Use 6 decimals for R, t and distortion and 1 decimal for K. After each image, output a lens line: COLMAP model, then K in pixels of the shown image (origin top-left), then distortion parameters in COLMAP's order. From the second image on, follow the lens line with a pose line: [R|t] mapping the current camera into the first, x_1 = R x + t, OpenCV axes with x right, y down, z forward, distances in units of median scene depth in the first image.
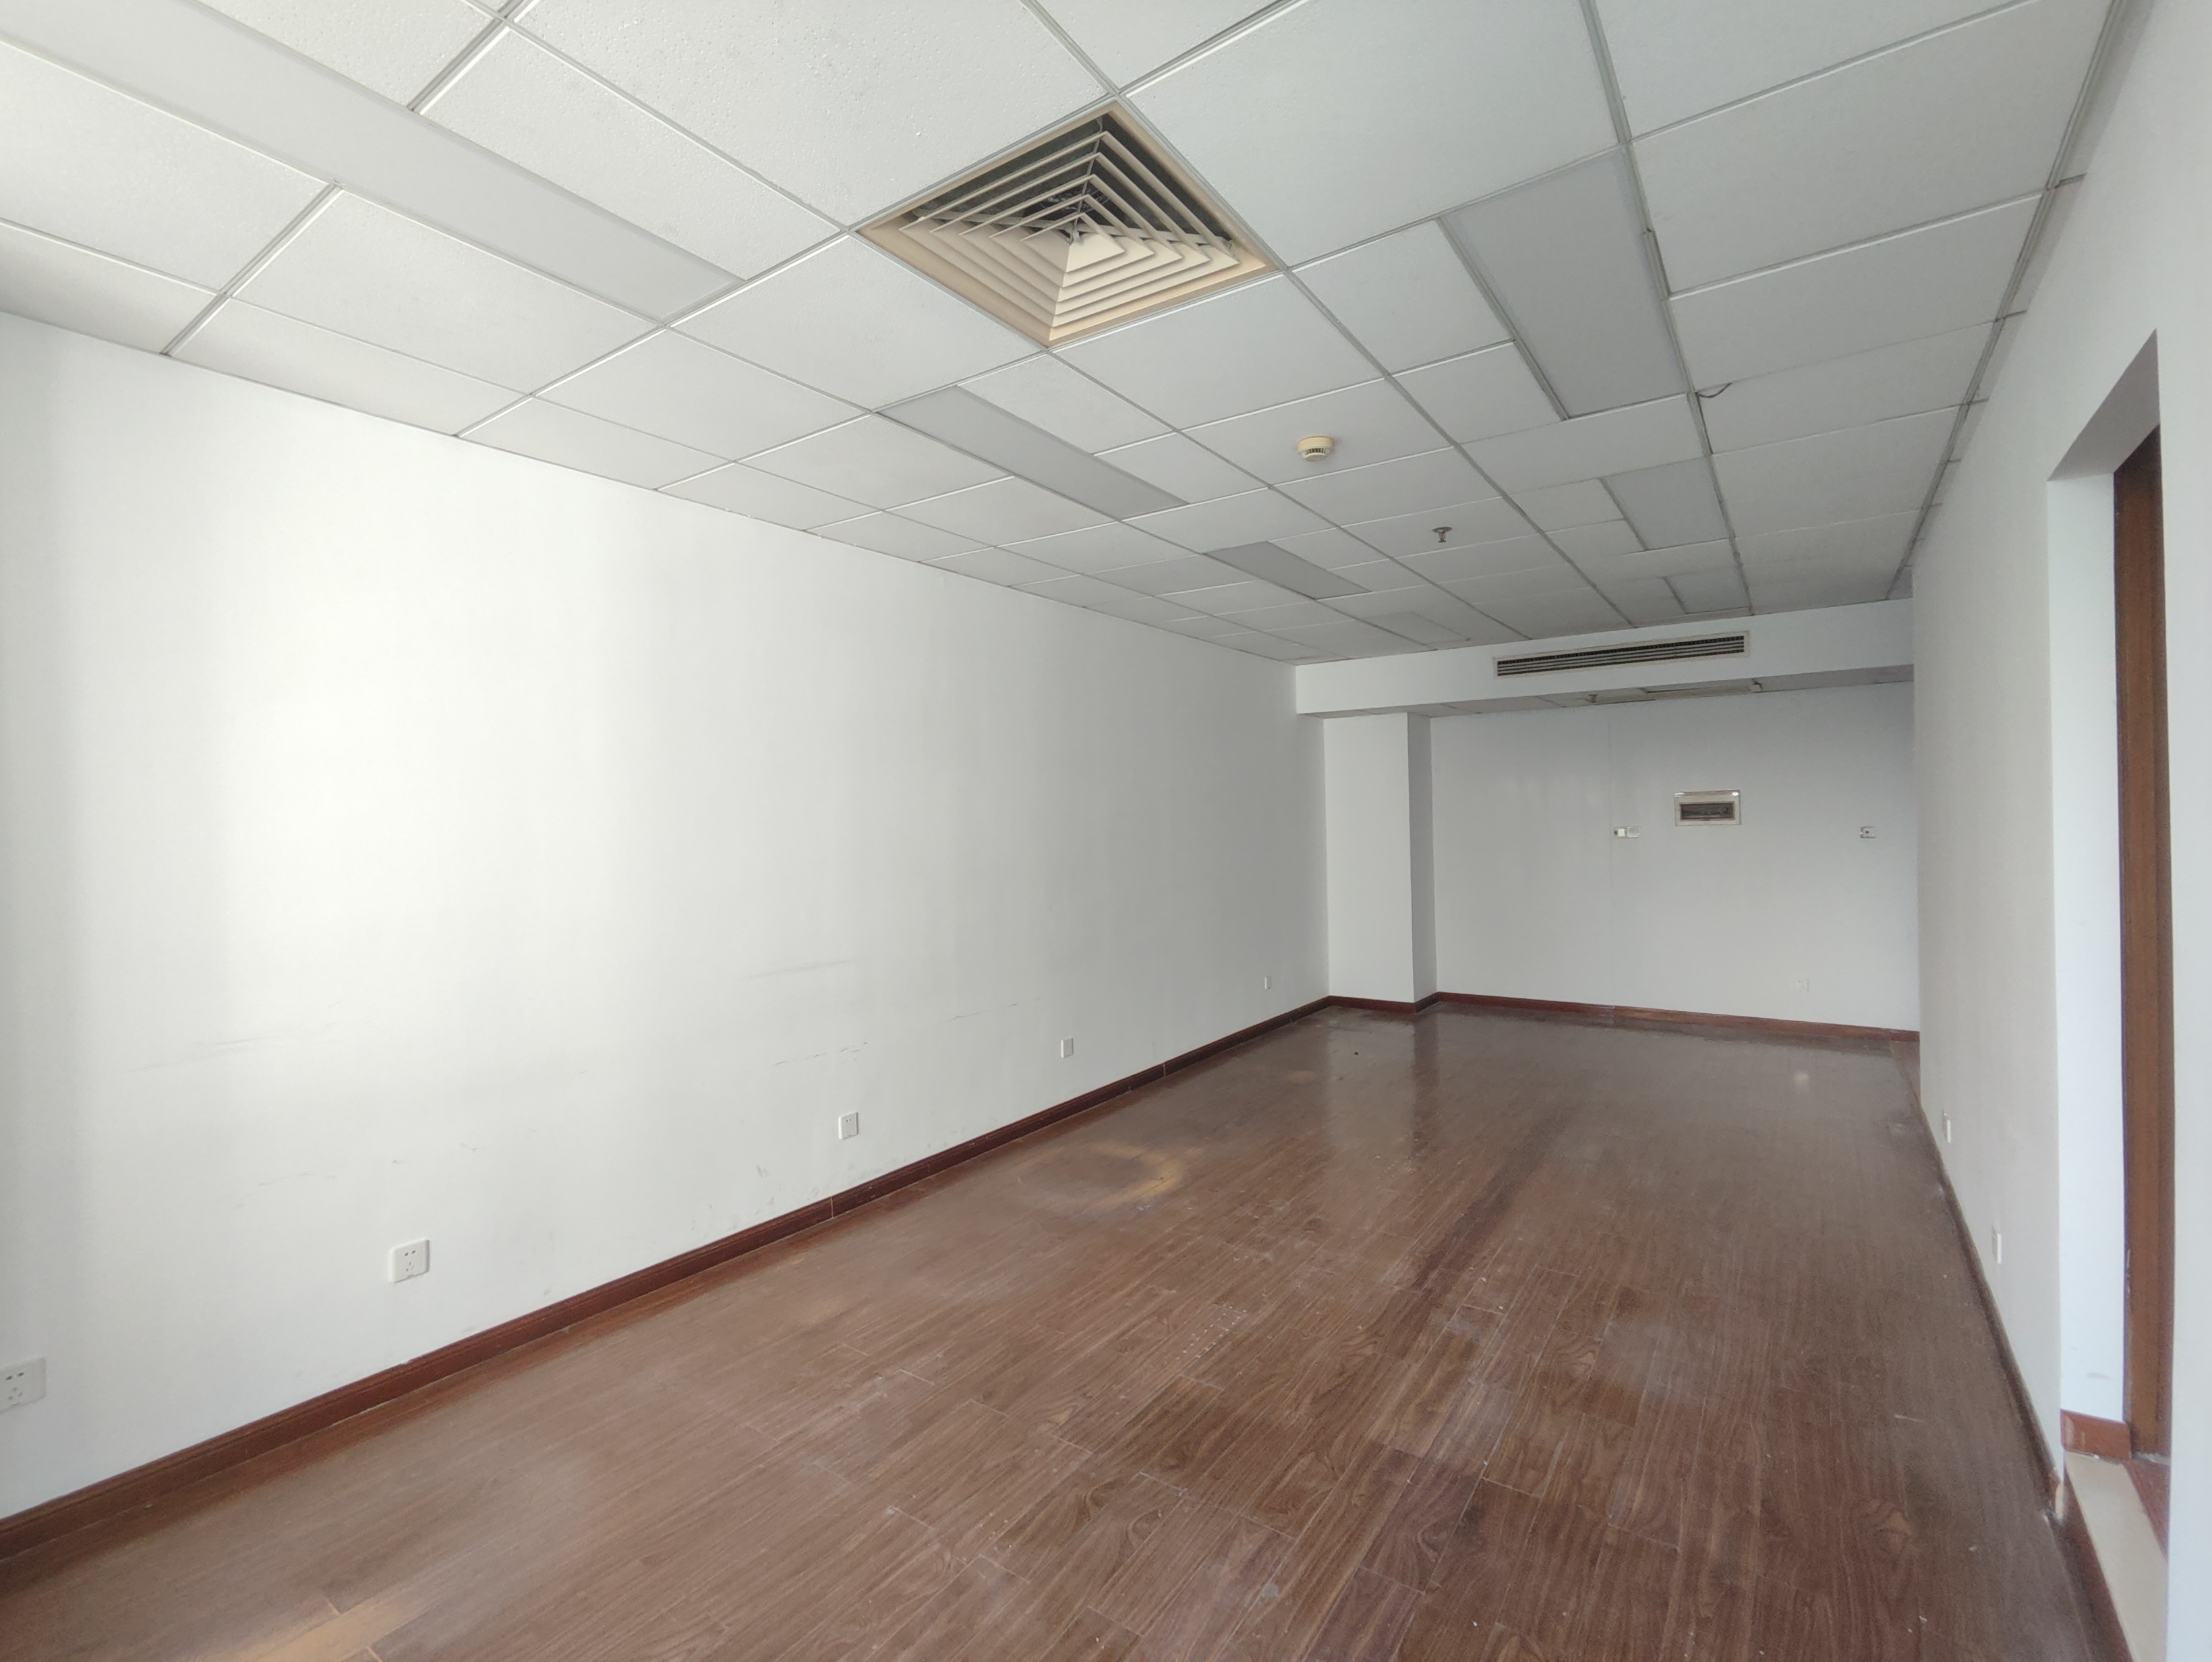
lens RADIAL K [[1013.6, 0, 1089.1], [0, 1013.6, 826.6], [0, 0, 1]] dist [-0.004047, 0.016929]
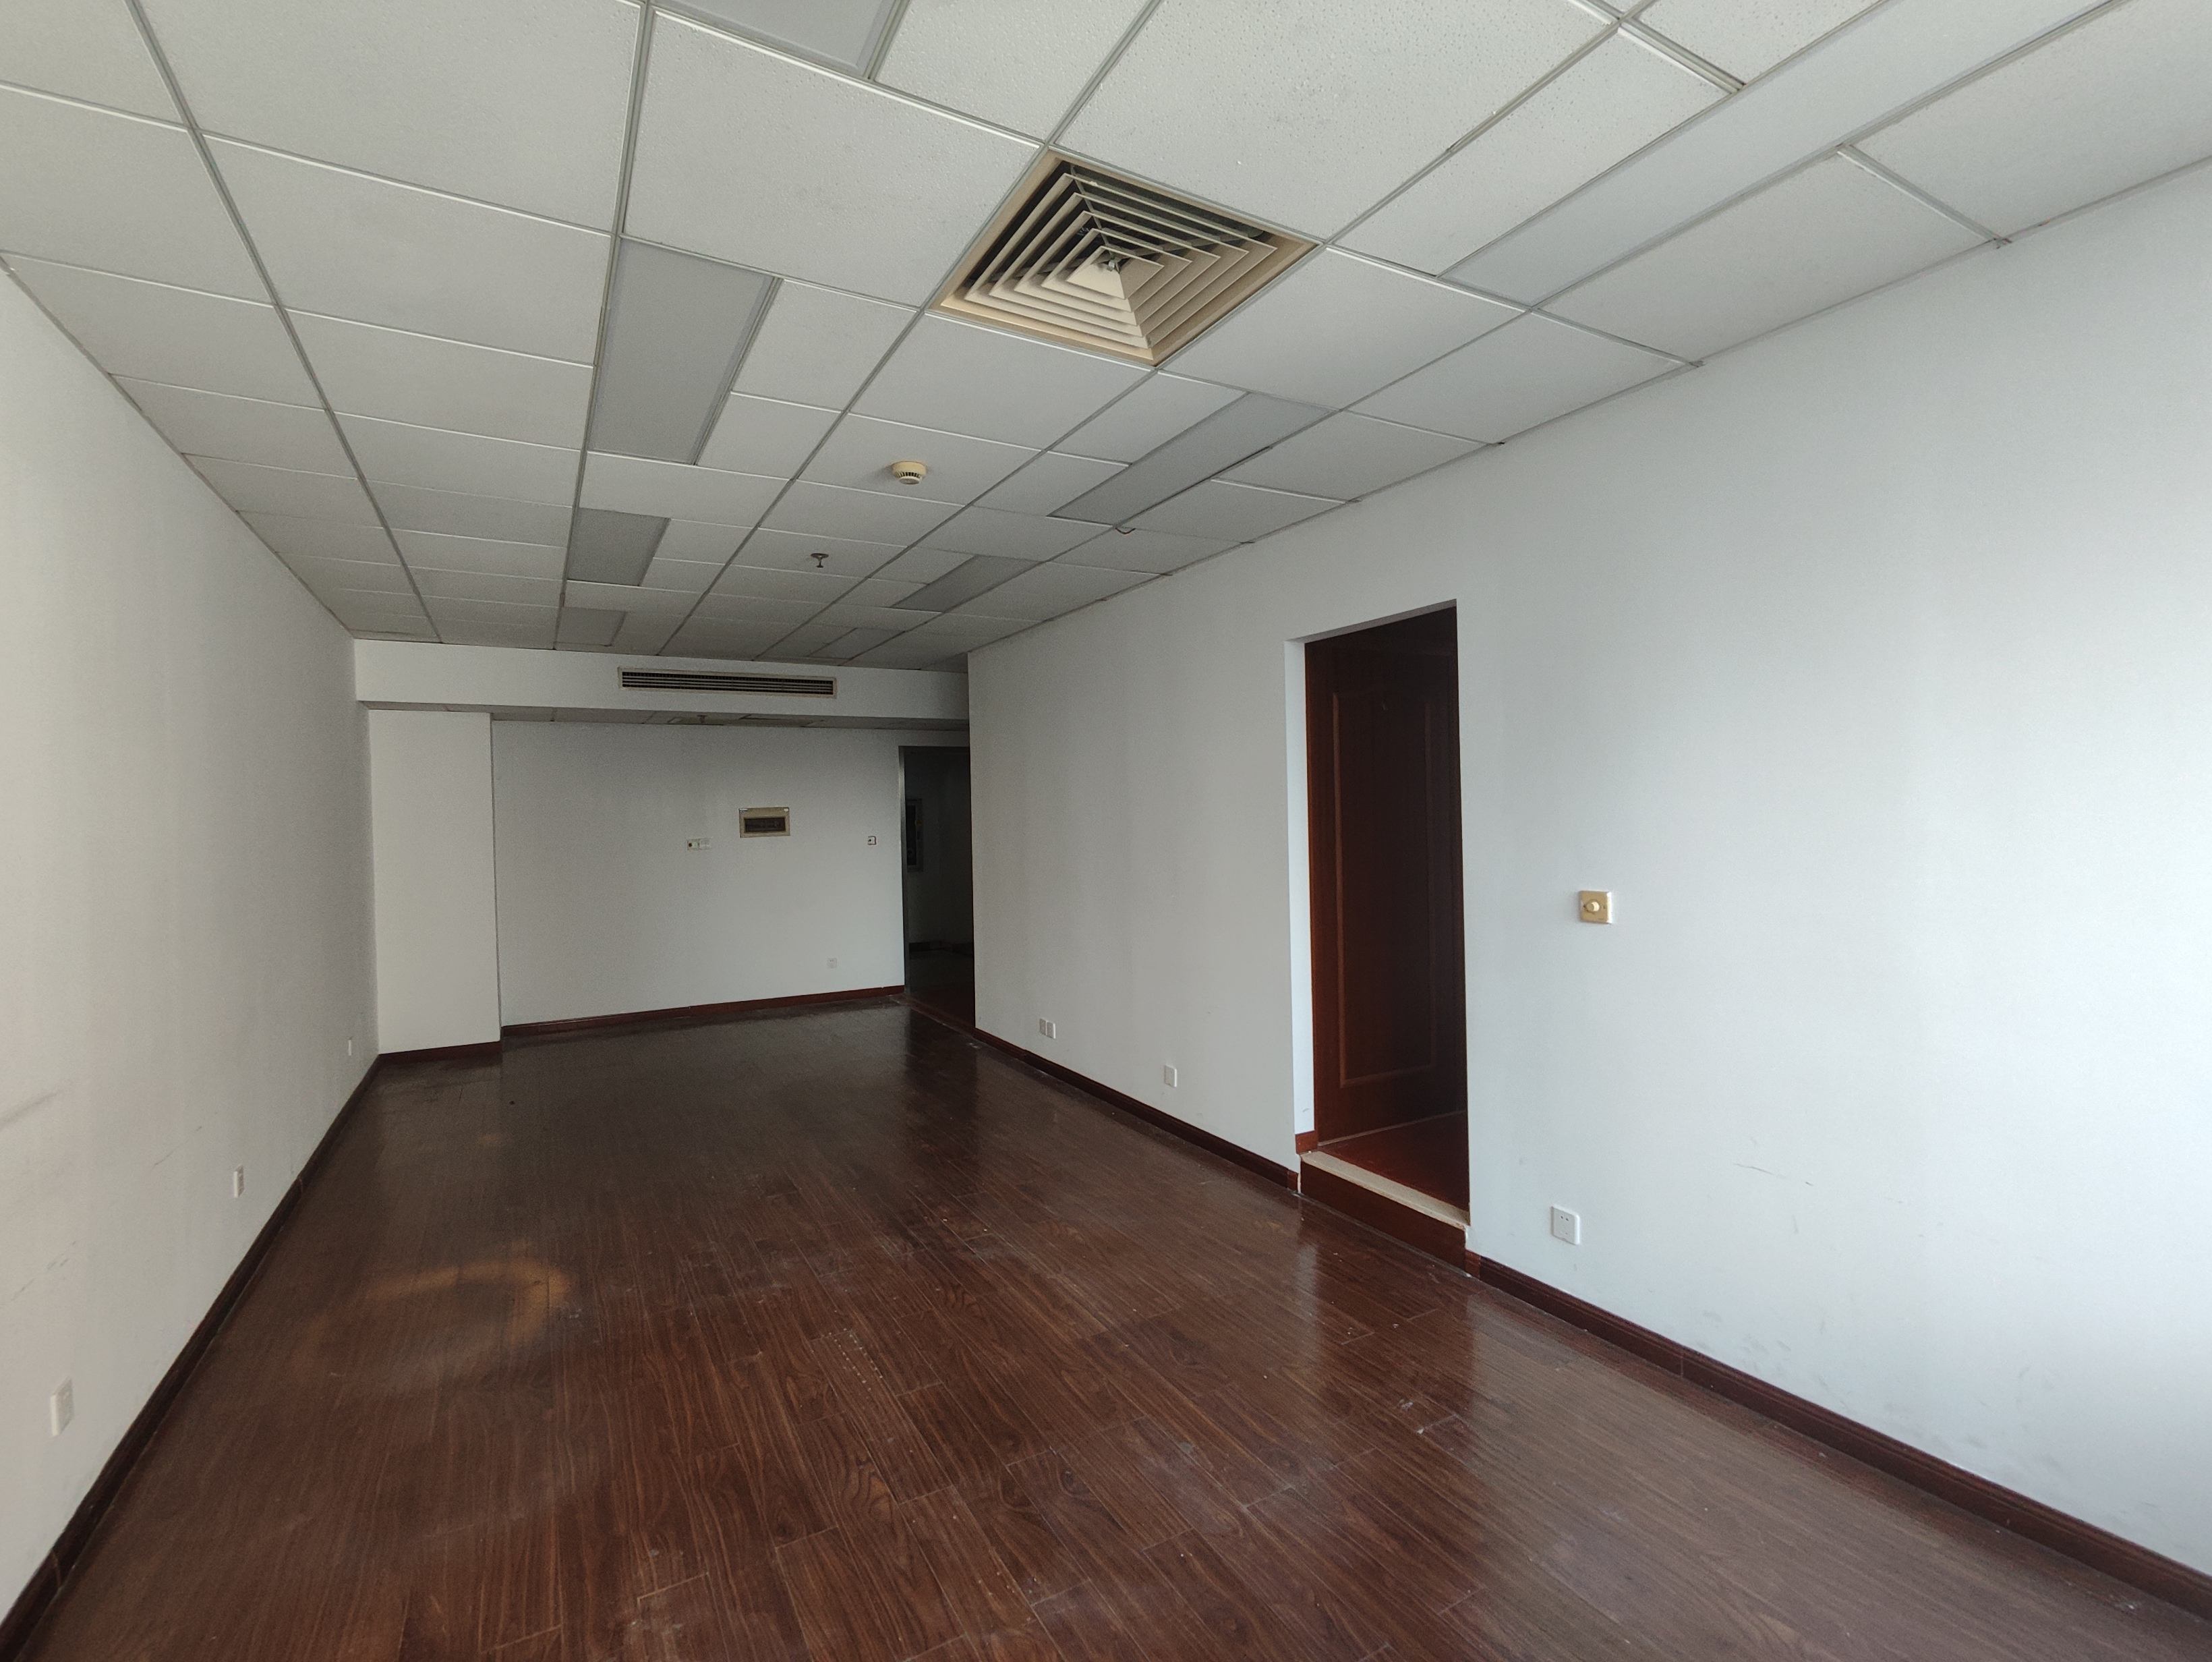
lens RADIAL K [[1013.6, 0, 1089.1], [0, 1013.6, 826.6], [0, 0, 1]] dist [-0.004047, 0.016929]
pose [[0.435148, 0.001188, 0.900358, -0.628985], [0.017913, 0.999790, -0.009976, 0.011900], [-0.900181, 0.020470, 0.435035, 0.365327]]
